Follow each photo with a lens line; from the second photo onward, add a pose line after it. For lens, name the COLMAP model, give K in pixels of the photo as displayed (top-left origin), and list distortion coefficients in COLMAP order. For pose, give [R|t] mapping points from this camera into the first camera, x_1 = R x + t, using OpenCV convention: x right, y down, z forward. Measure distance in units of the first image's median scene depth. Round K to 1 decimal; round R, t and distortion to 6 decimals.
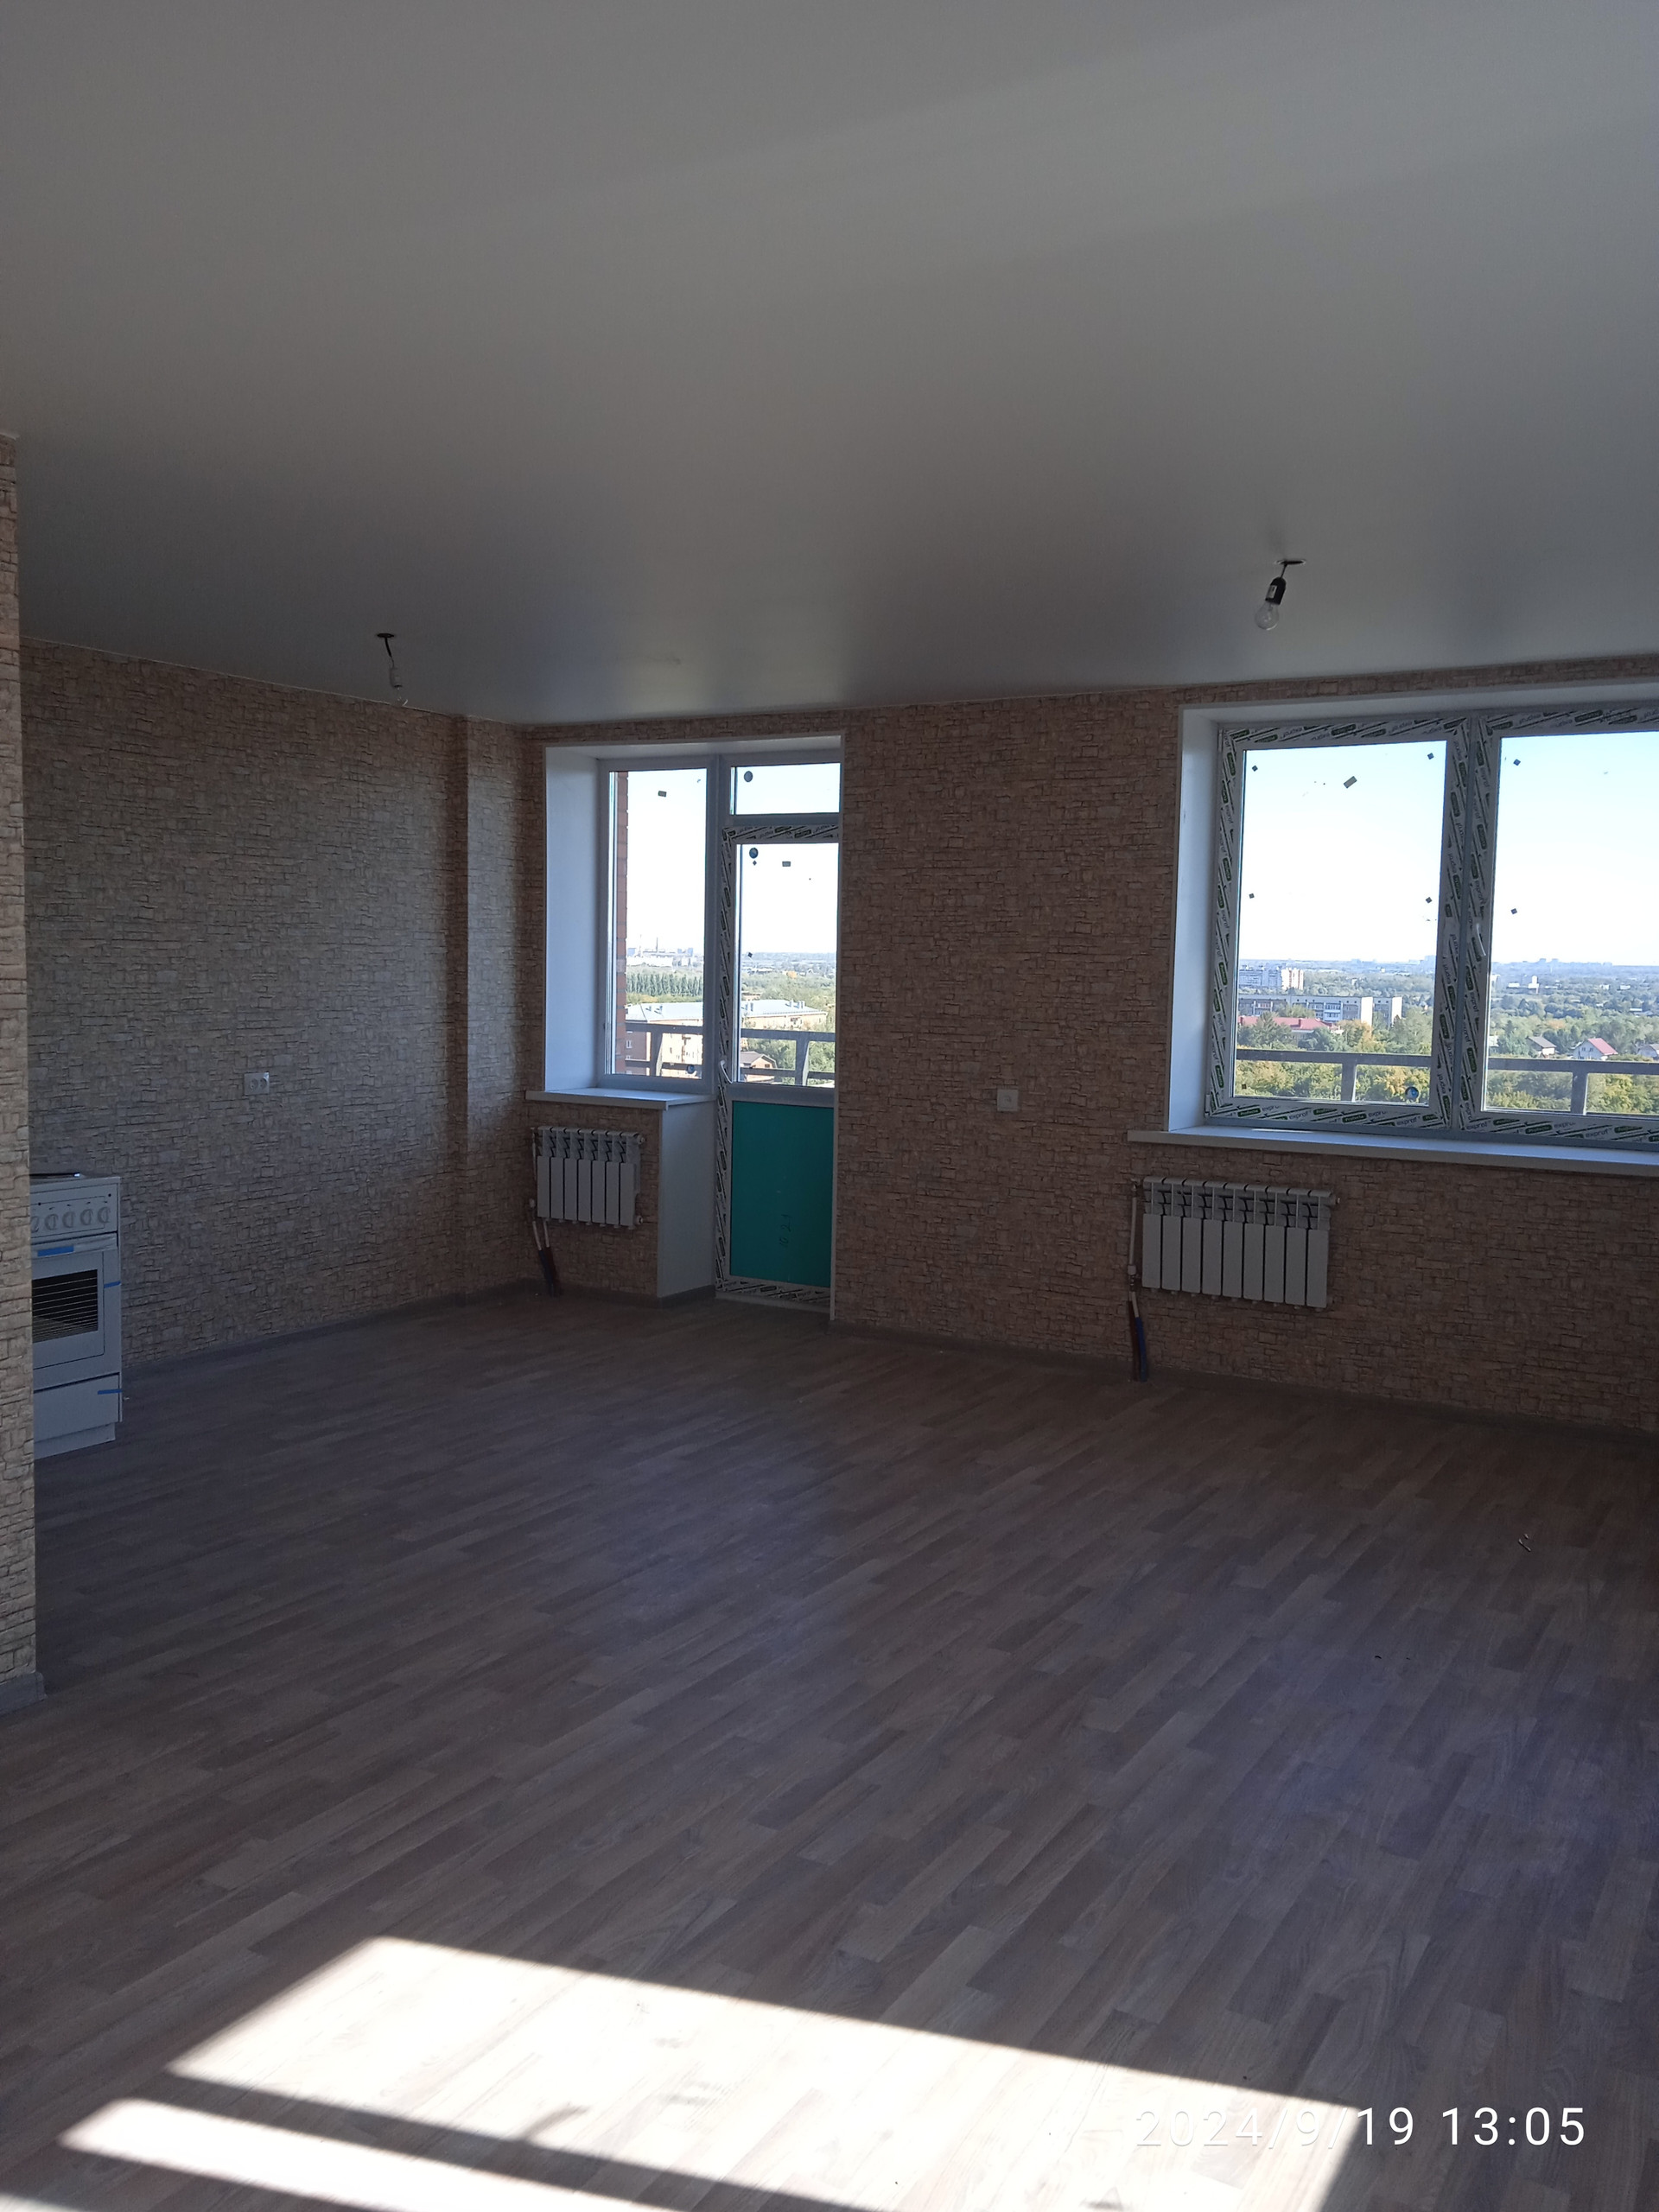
lens RADIAL K [[1841.6, 0, 820.5], [0, 1841.6, 1098.6], [0, 0, 1]] dist [0.103703, -0.159852]
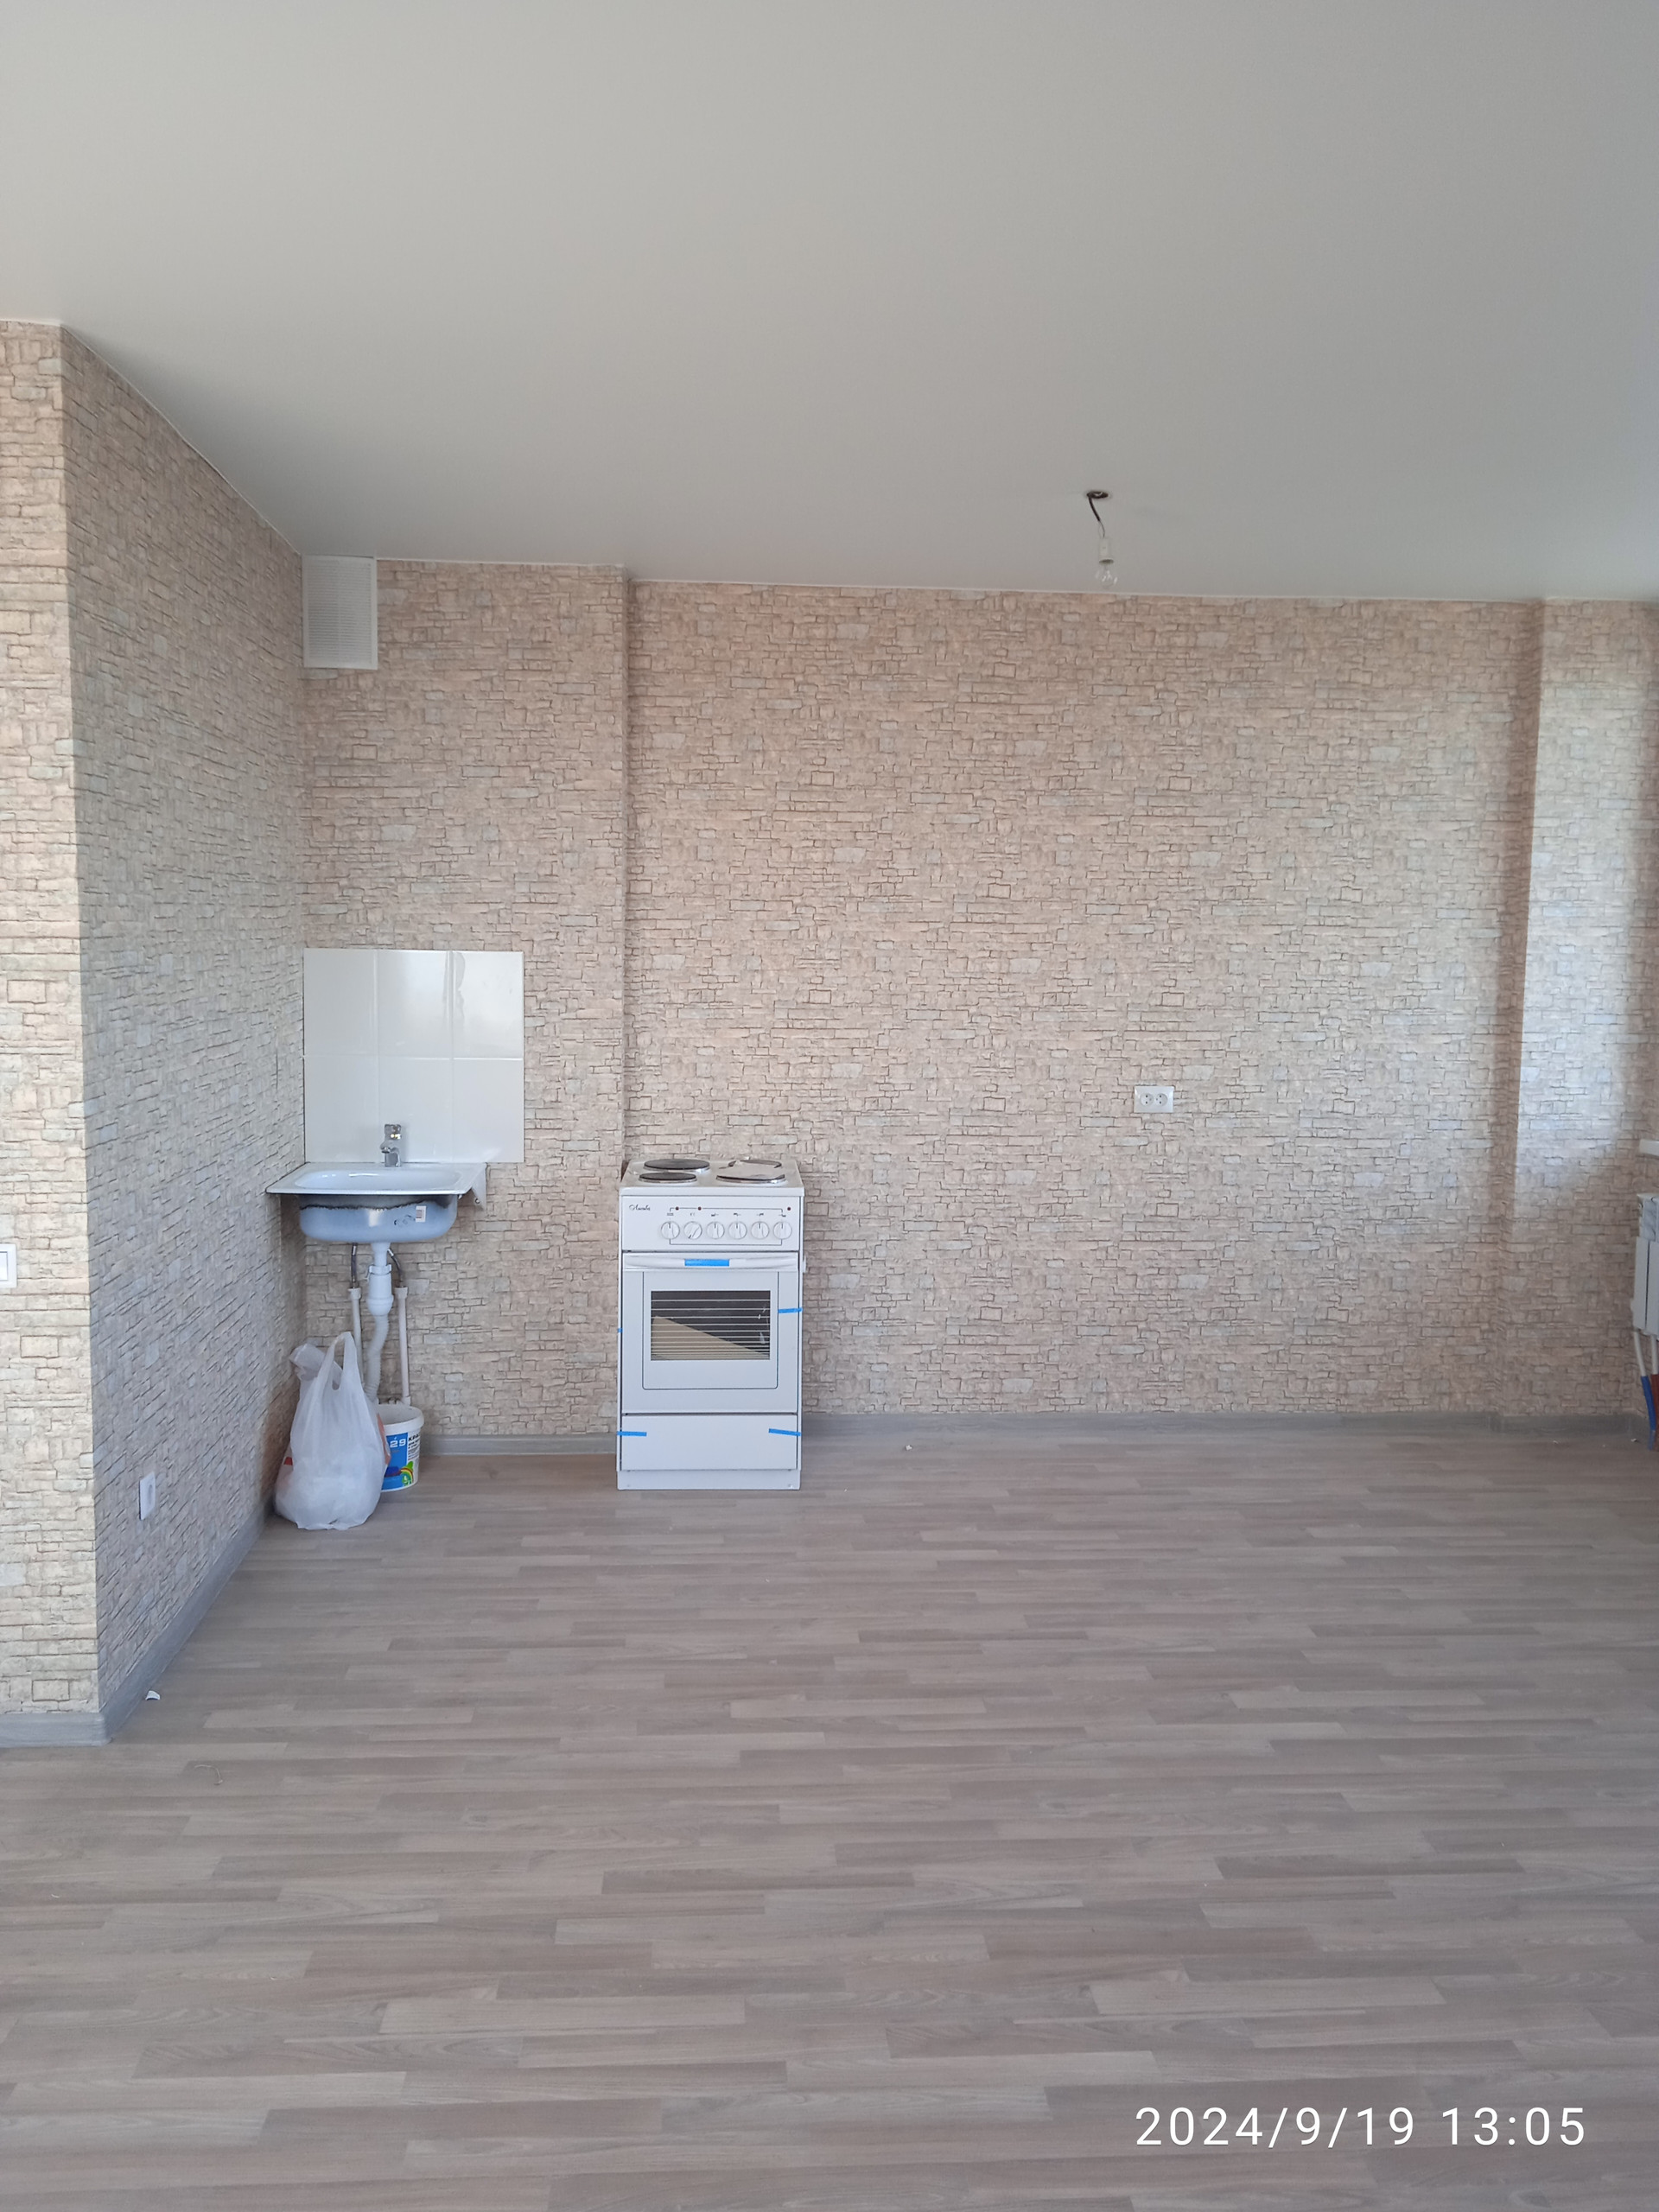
lens RADIAL K [[1823.8, 0, 829.5], [0, 1823.8, 1106.0], [0, 0, 1]] dist [0.076191, -0.086404]
pose [[0.560665, 0.061168, -0.825780, 0.289876], [-0.067938, 0.997304, 0.027746, -0.018710], [0.825251, 0.040546, 0.563309, 0.460117]]
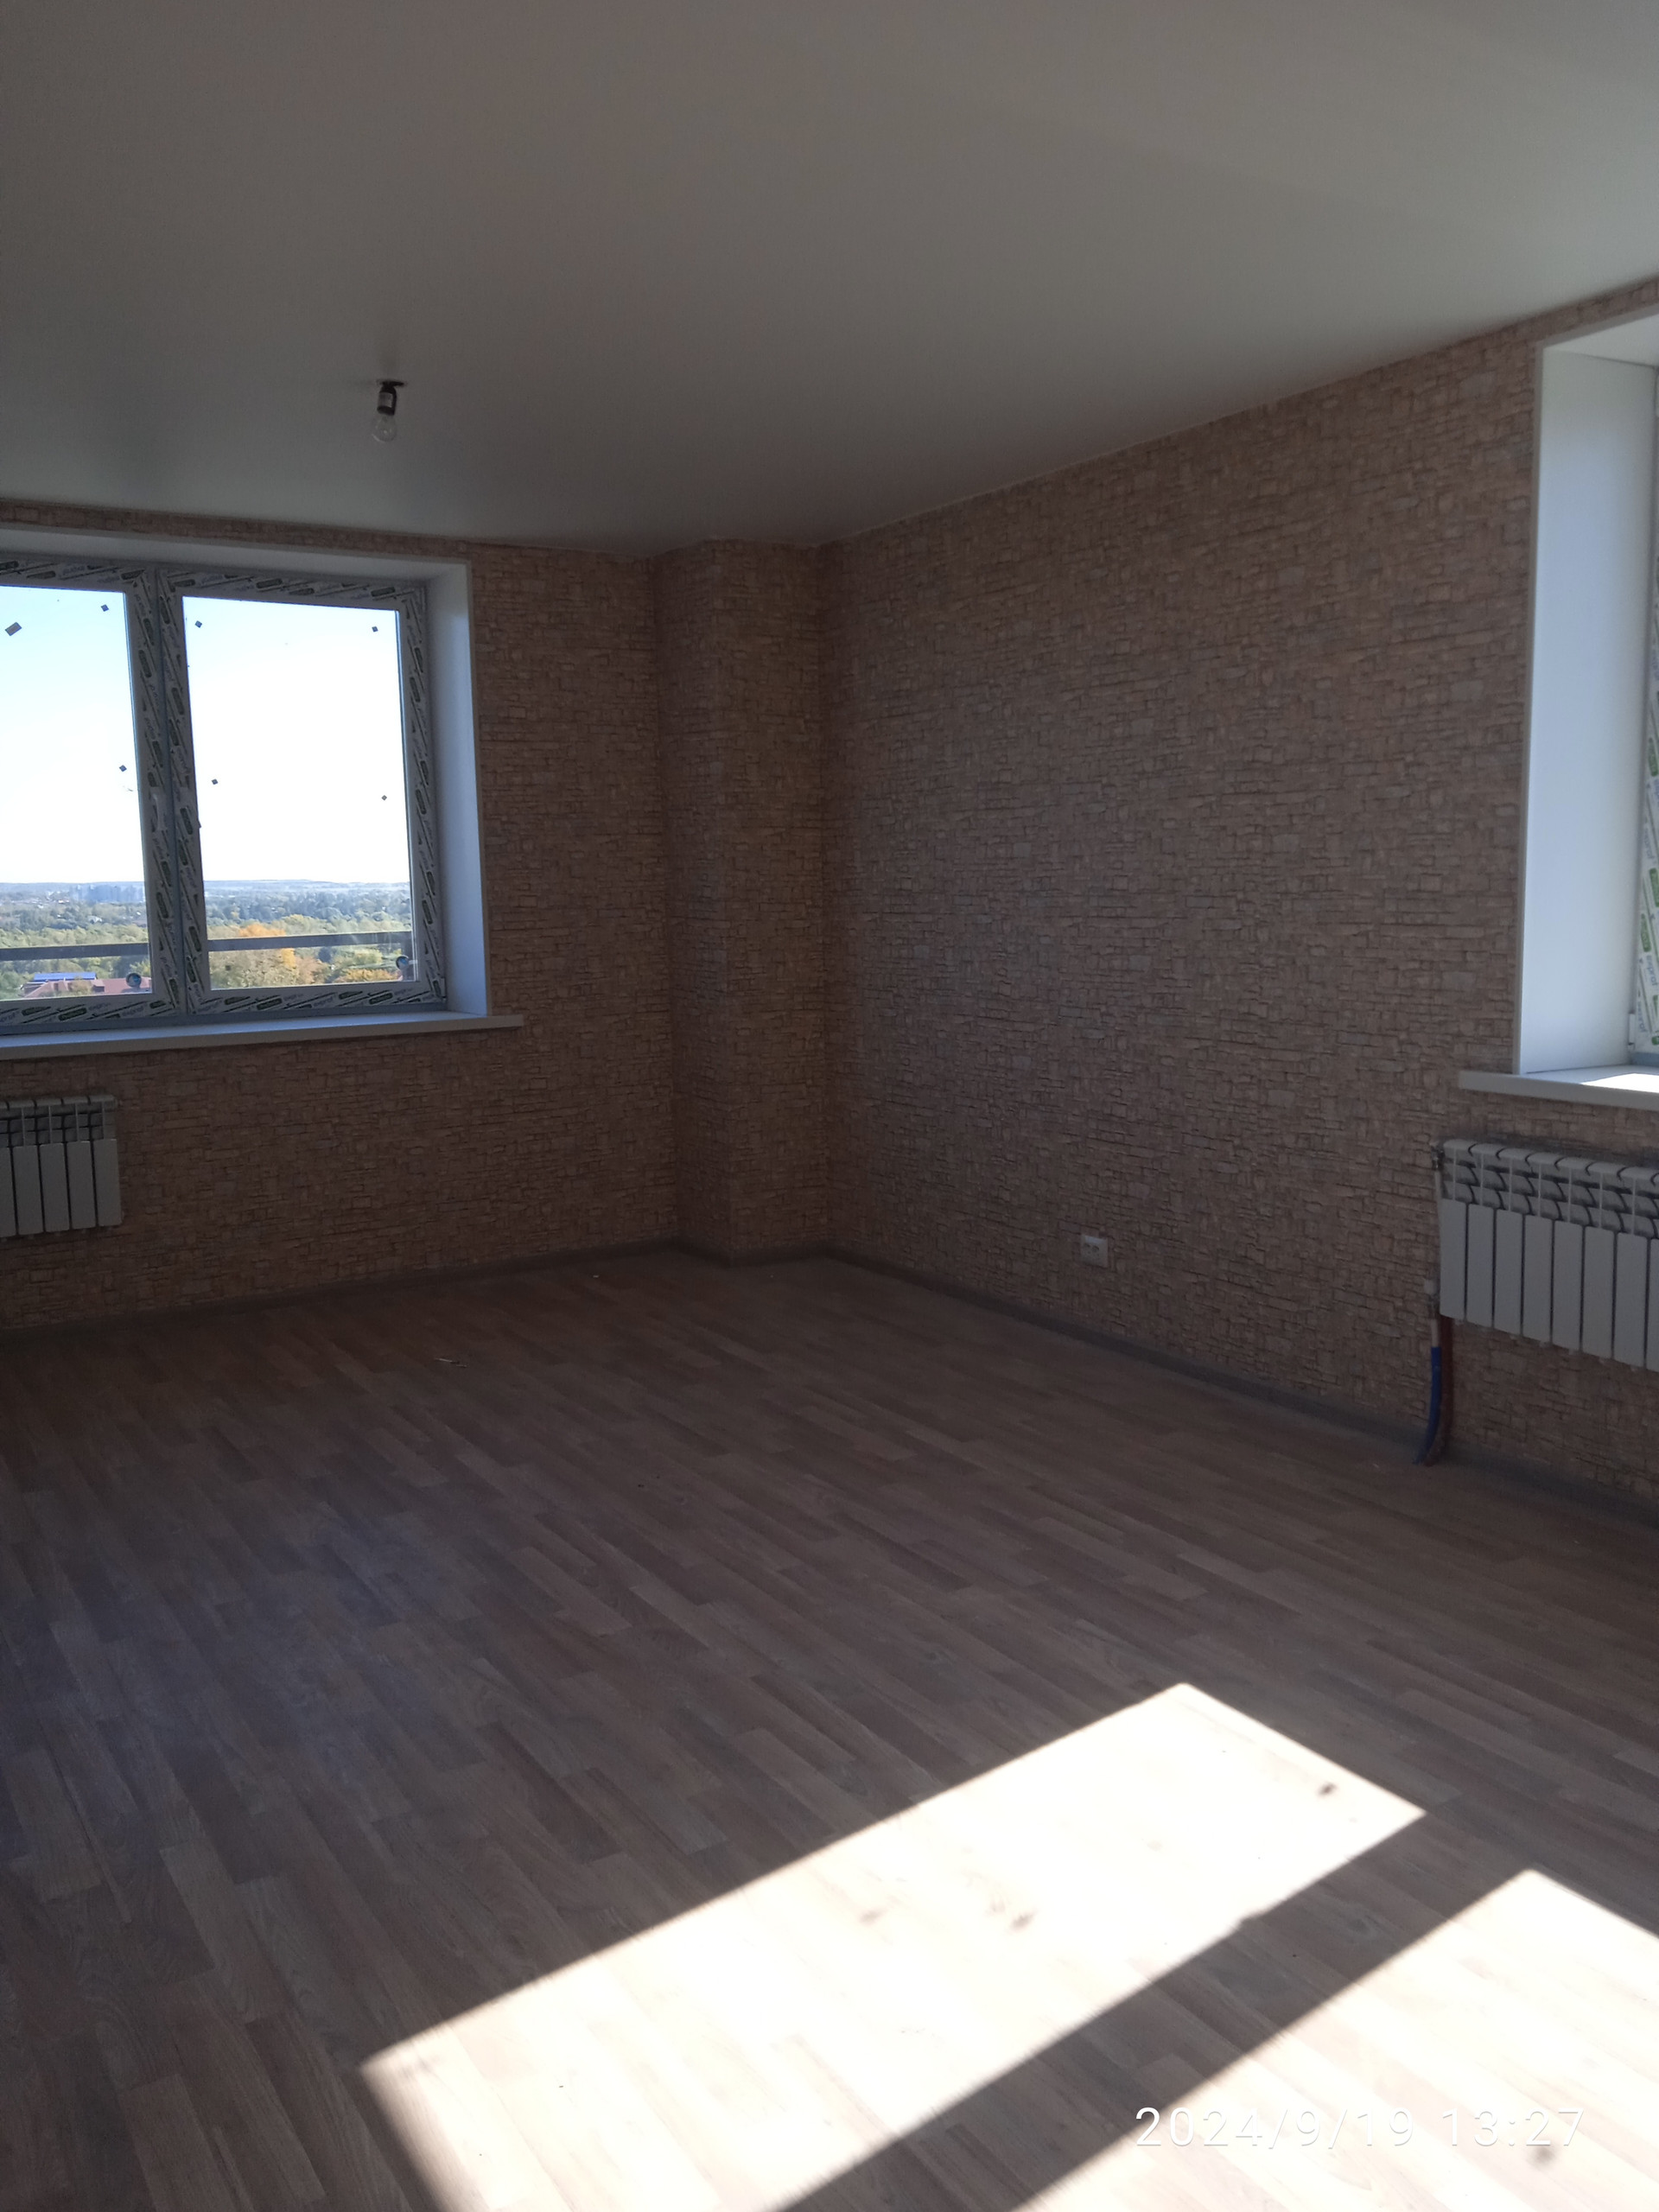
lens RADIAL K [[1823.8, 0, 829.5], [0, 1823.8, 1106.0], [0, 0, 1]] dist [0.076191, -0.086404]
pose [[0.467385, -0.138989, 0.873060, -0.328100], [0.097882, 0.989628, 0.105146, -0.003516], [-0.878618, 0.036314, 0.476142, 0.268621]]
